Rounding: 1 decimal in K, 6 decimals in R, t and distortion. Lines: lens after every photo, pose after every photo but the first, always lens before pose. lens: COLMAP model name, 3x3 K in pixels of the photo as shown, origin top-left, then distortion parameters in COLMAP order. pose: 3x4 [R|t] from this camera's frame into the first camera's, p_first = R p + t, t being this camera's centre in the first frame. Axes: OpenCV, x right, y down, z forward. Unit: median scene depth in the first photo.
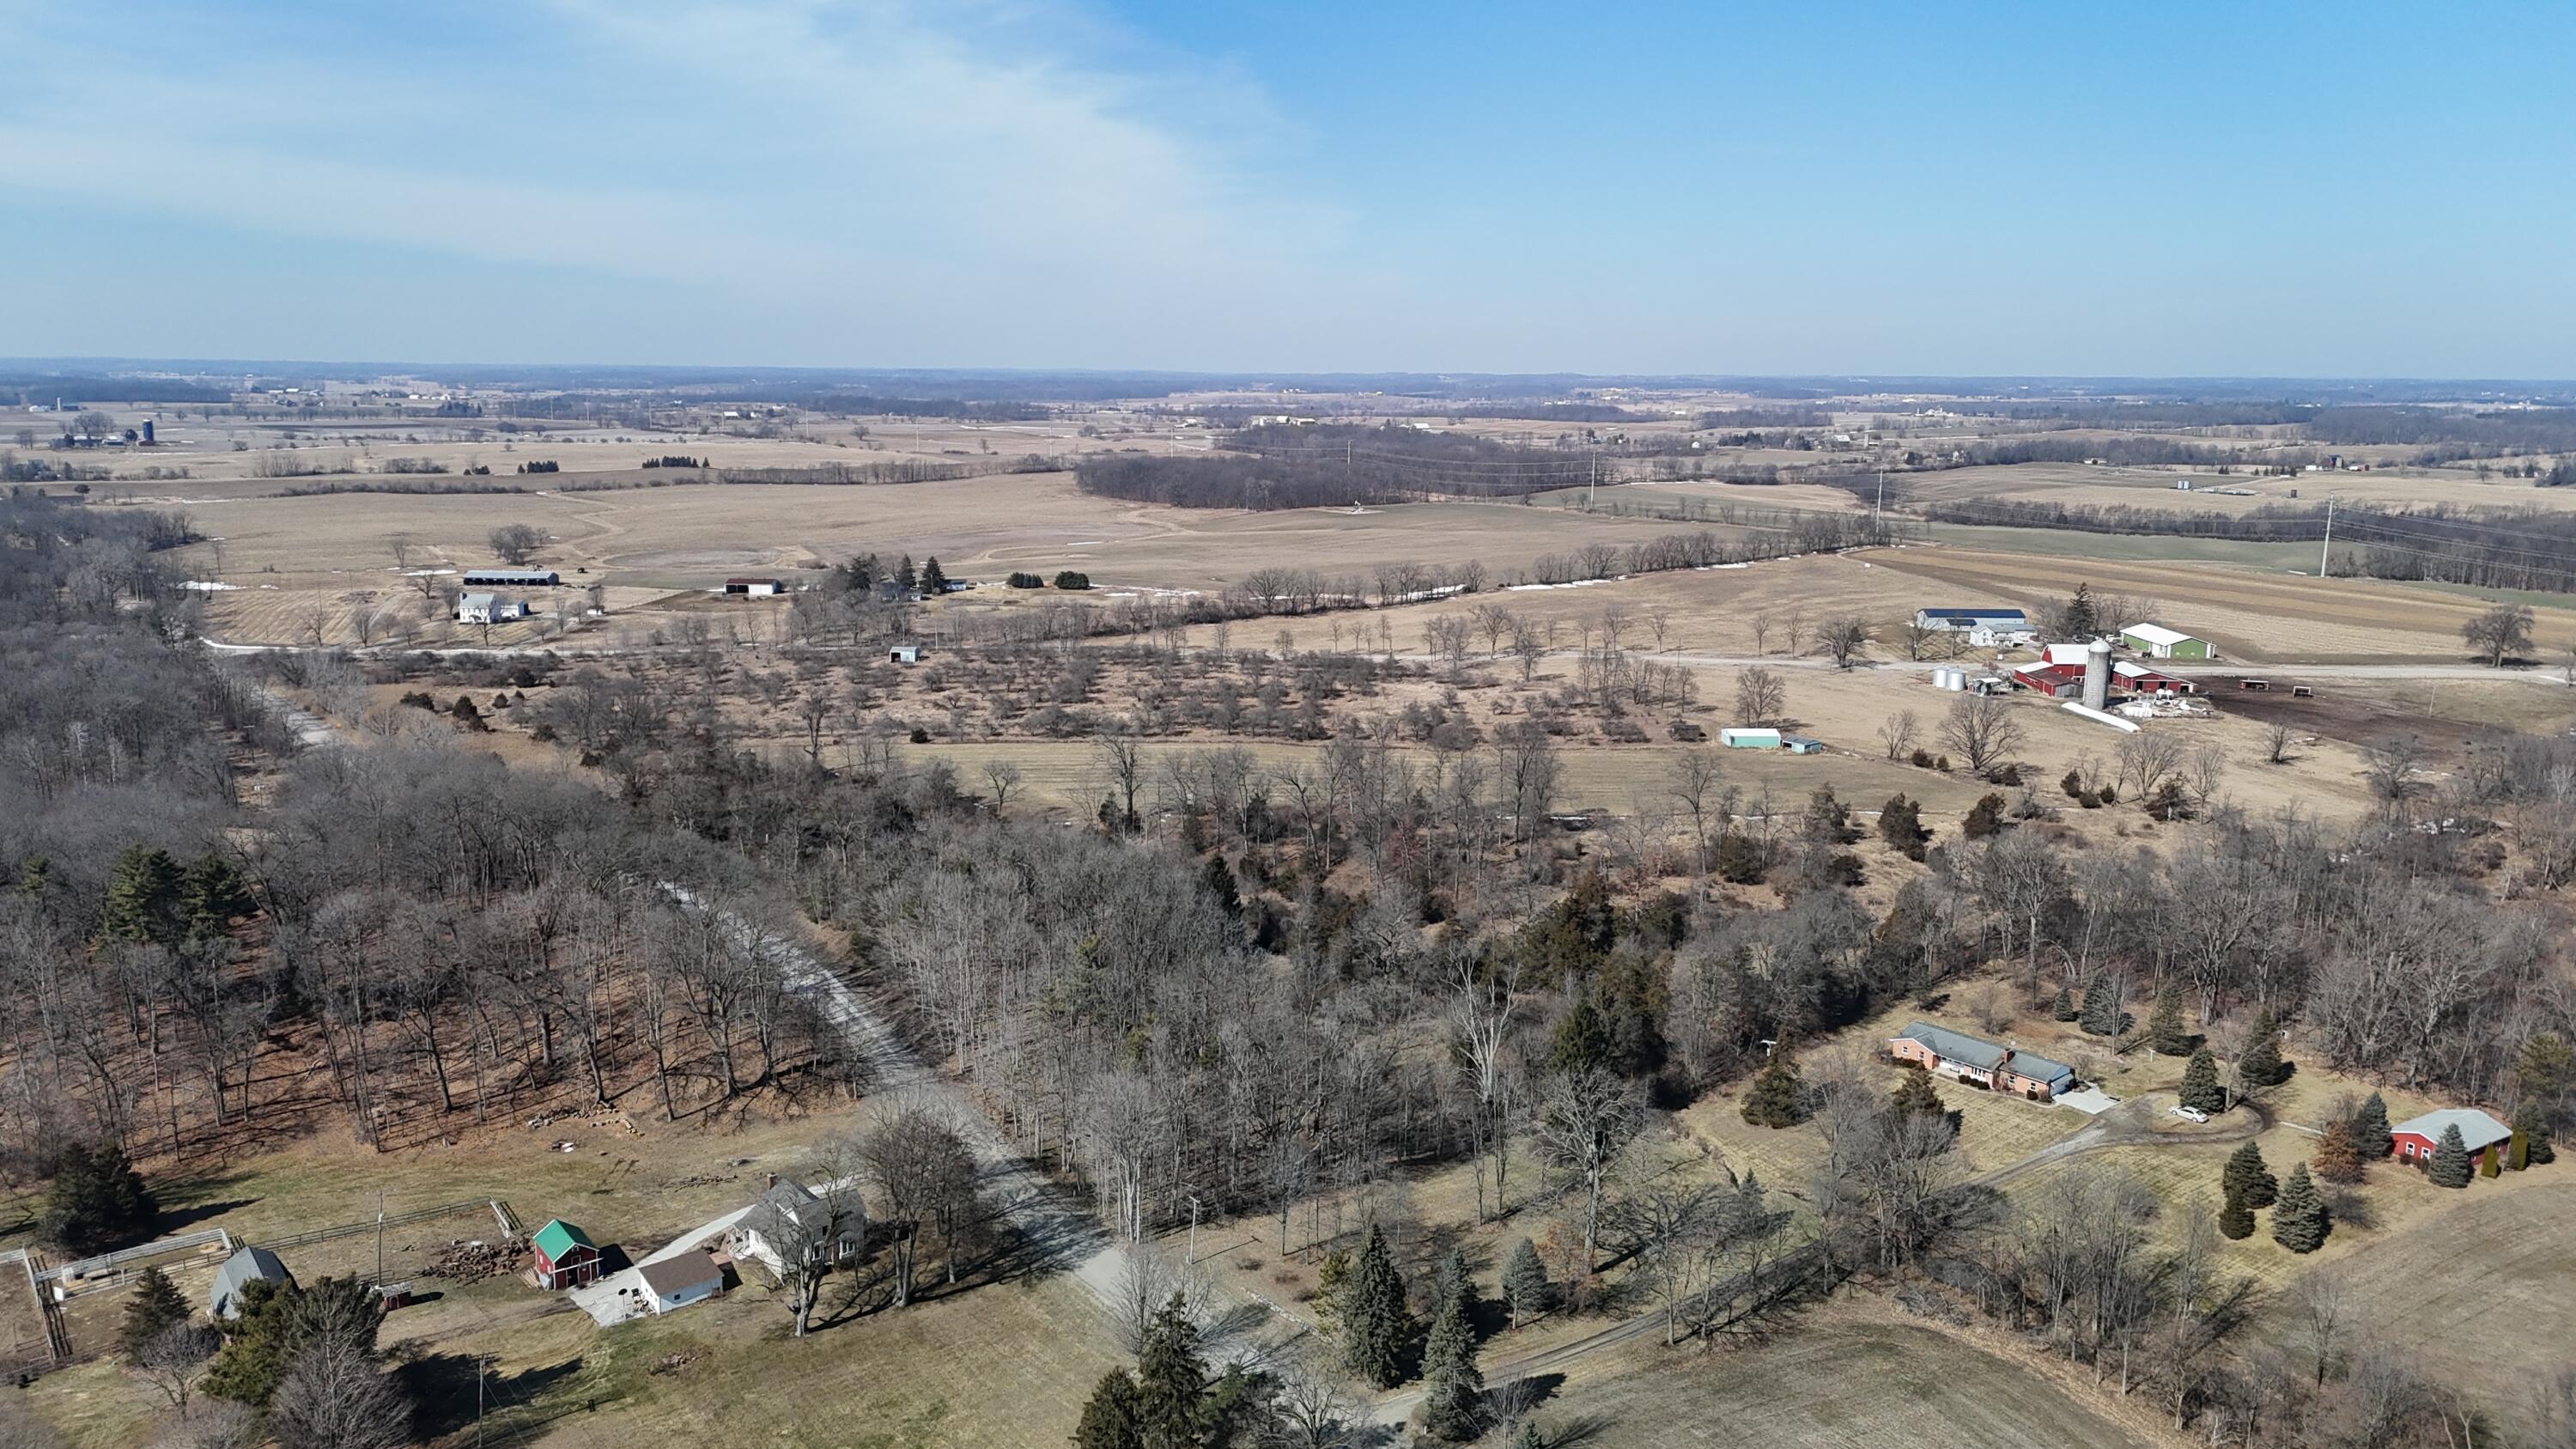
lens RADIAL K [[1837.7, 0, 1288.0], [0, 1837.7, 724.5], [0, 0, 1]] dist [0.105278, -0.150174]
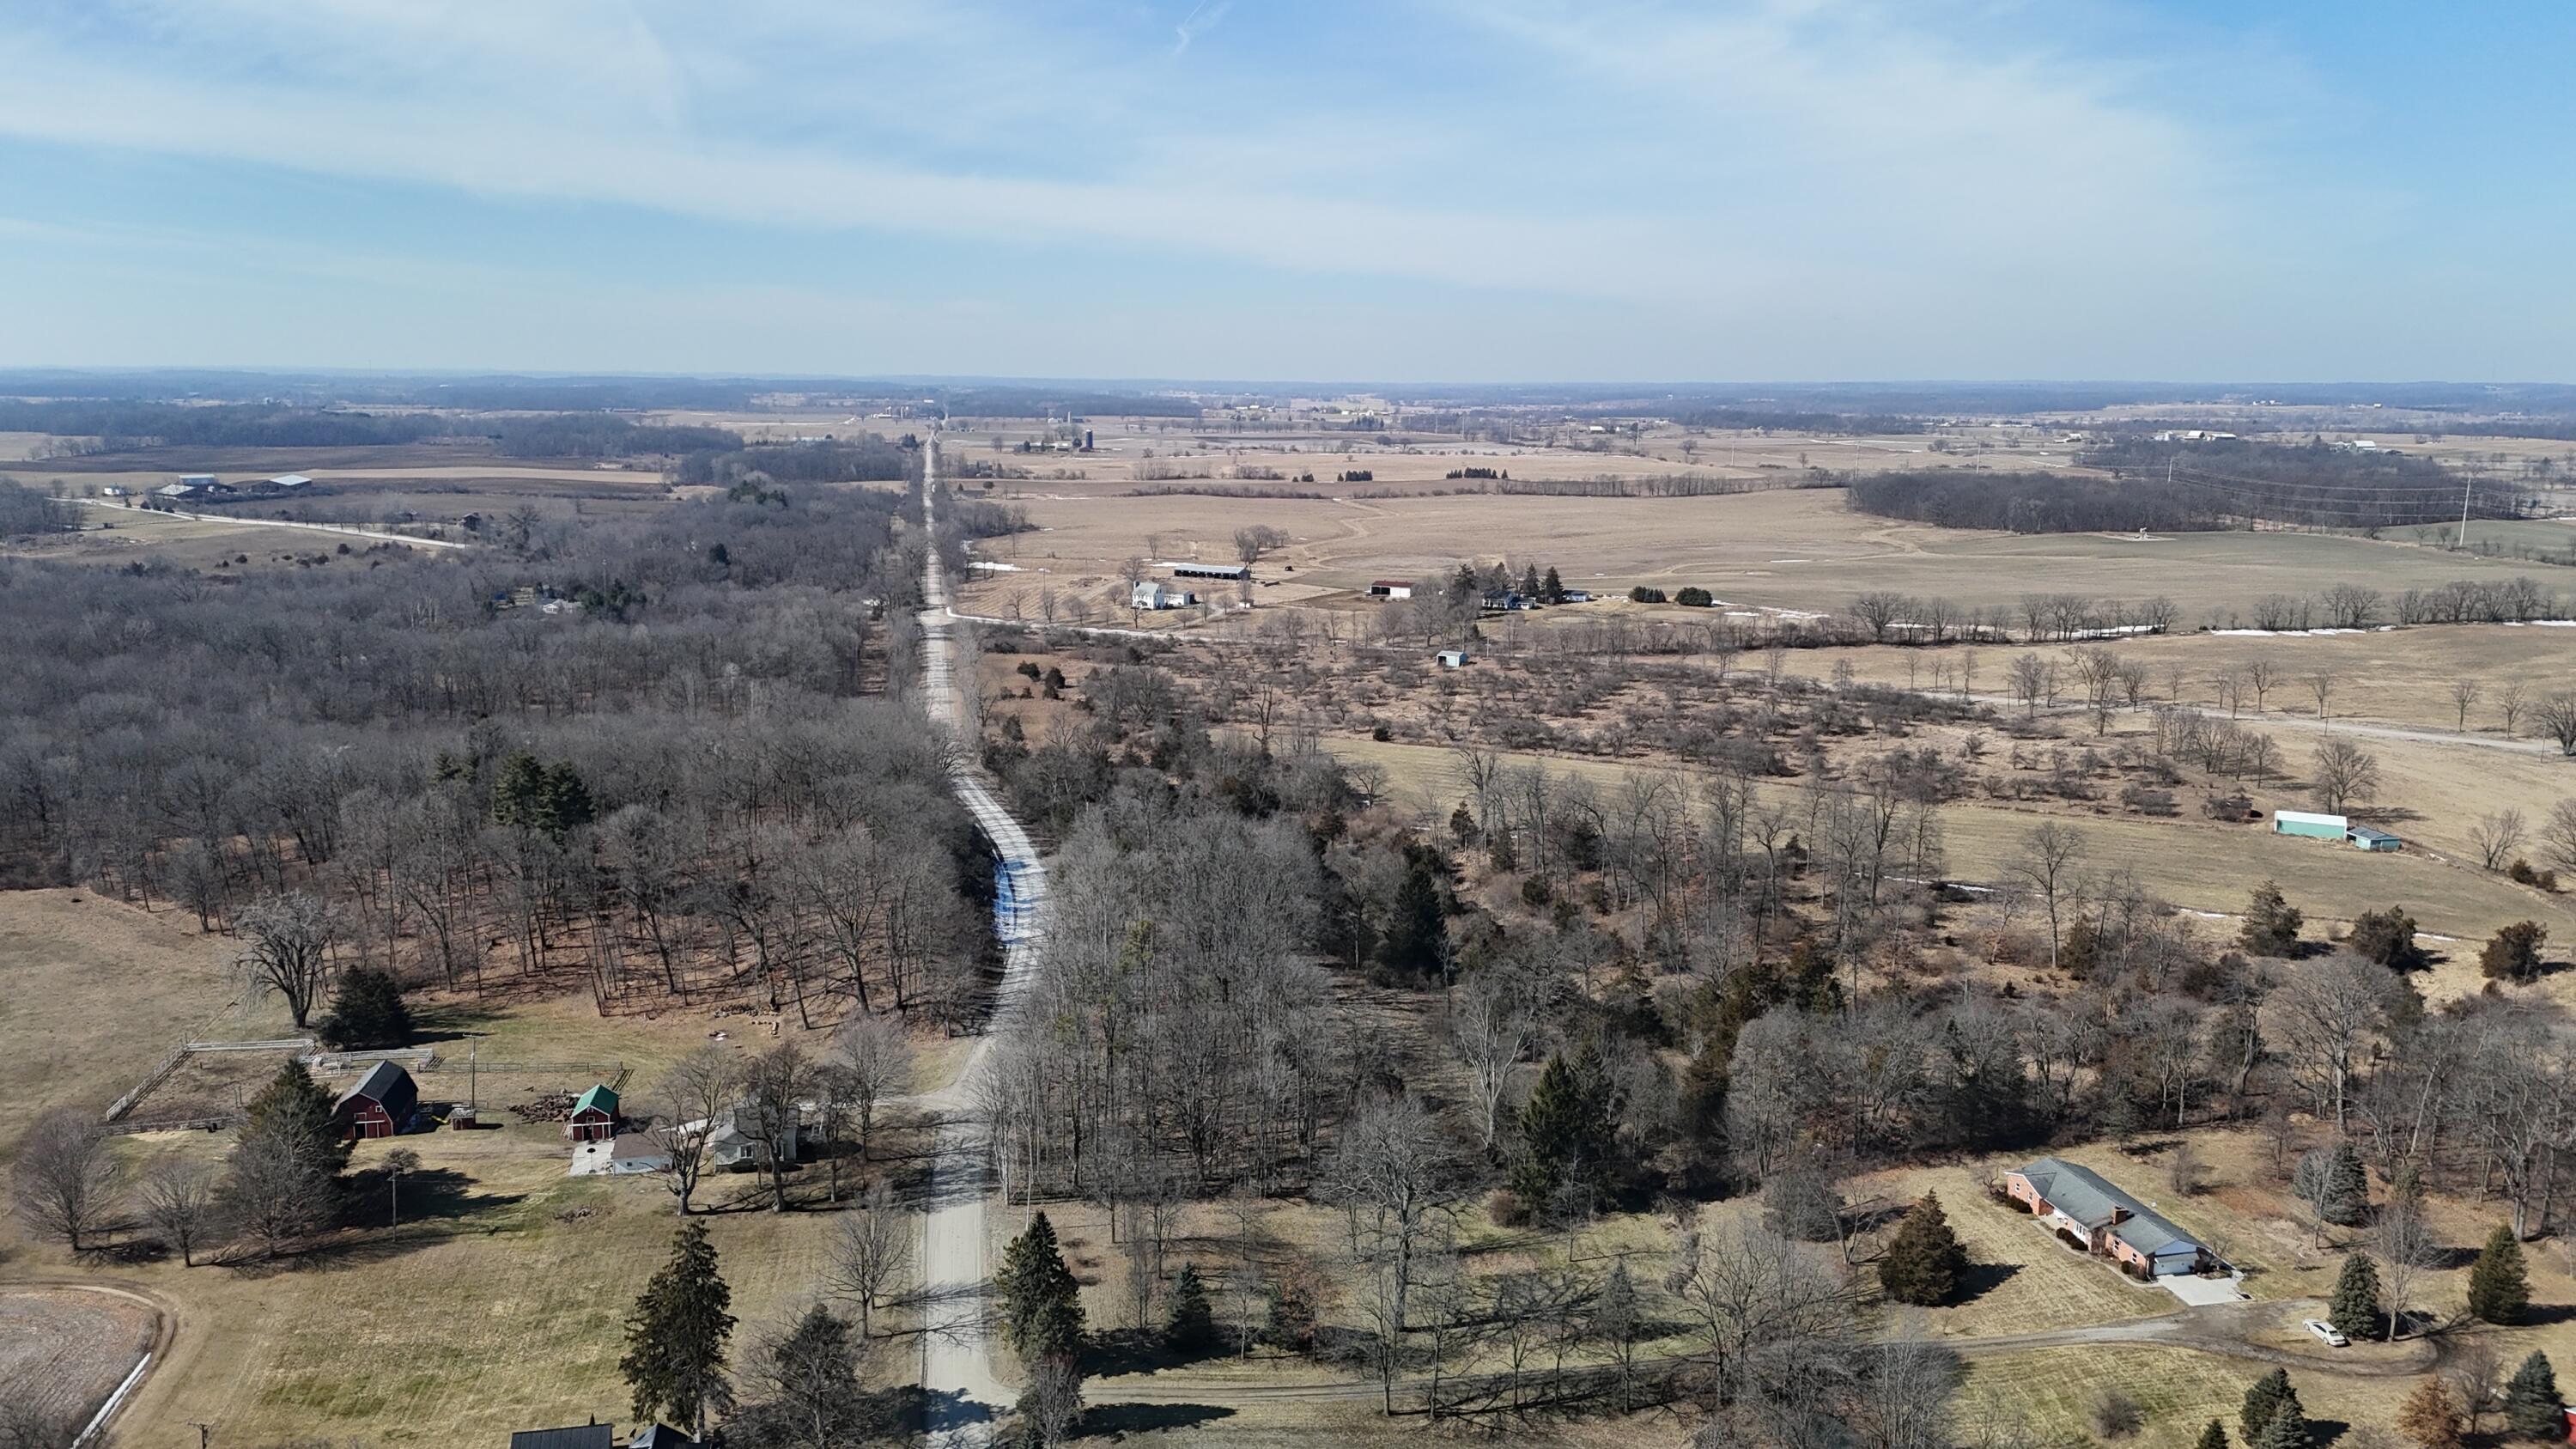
lens RADIAL K [[1837.7, 0, 1288.0], [0, 1837.7, 724.5], [0, 0, 1]] dist [0.105278, -0.150174]
pose [[0.883596, 0.083687, -0.460710, 0.149220], [-0.087201, 0.996097, 0.013697, -0.005692], [0.460058, 0.028072, 0.887445, 0.034950]]
